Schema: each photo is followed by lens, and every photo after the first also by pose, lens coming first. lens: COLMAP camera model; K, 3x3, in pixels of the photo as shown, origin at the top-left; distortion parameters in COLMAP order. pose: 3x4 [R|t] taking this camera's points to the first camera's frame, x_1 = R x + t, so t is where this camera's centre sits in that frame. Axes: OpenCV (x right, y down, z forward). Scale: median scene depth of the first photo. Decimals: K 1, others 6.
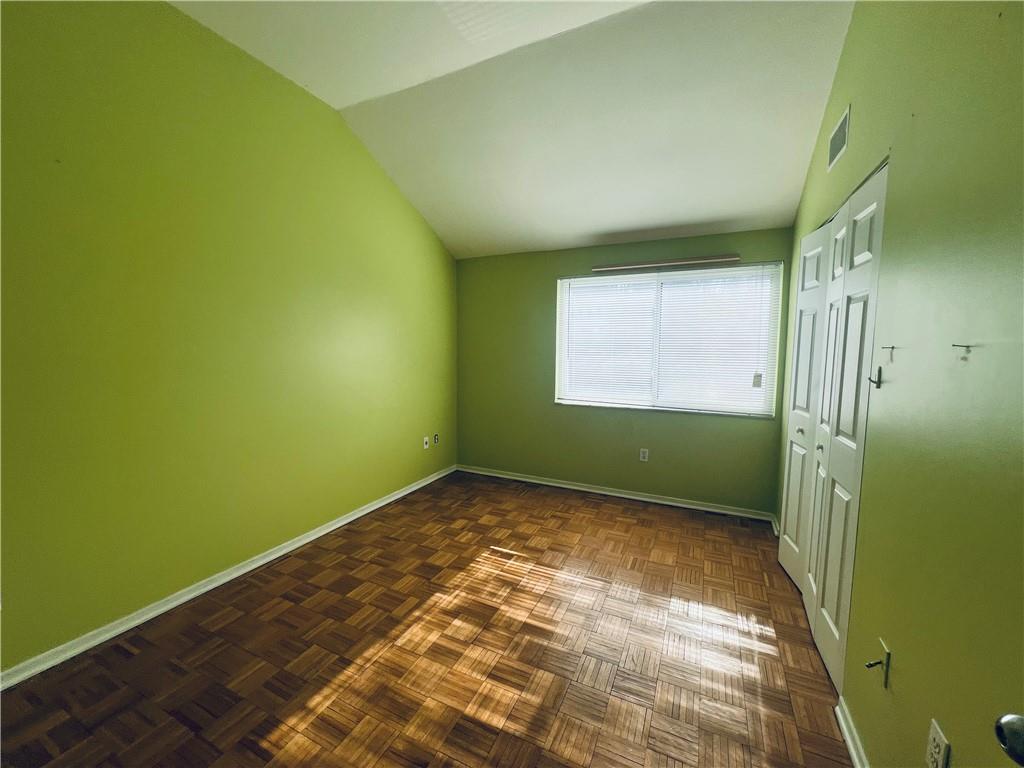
lens RADIAL K [[410.5, 0, 512.7], [0, 410.5, 382.9], [0, 0, 1]] dist [0.007009, 0.000410]
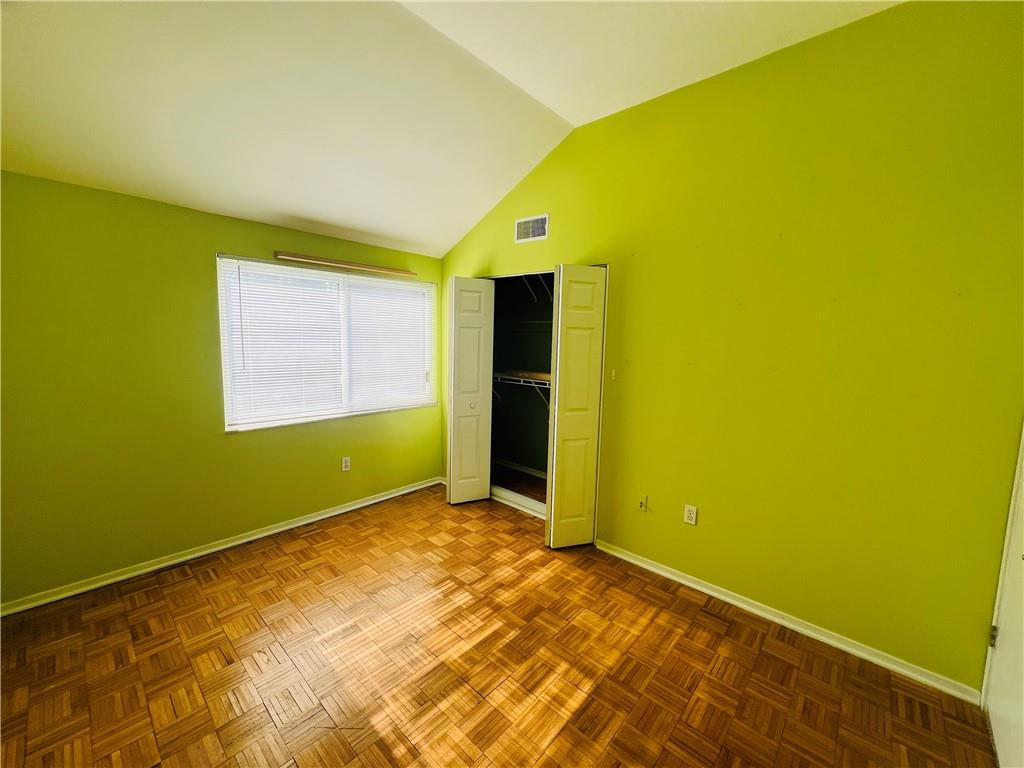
lens RADIAL K [[410.5, 0, 514.1], [0, 410.5, 383.1], [0, 0, 1]] dist [0.007009, 0.000410]
pose [[0.284704, -0.104707, 0.952880, -0.614371], [0.067650, 0.993733, 0.088983, -0.094075], [-0.956226, 0.039129, 0.290003, 0.451726]]
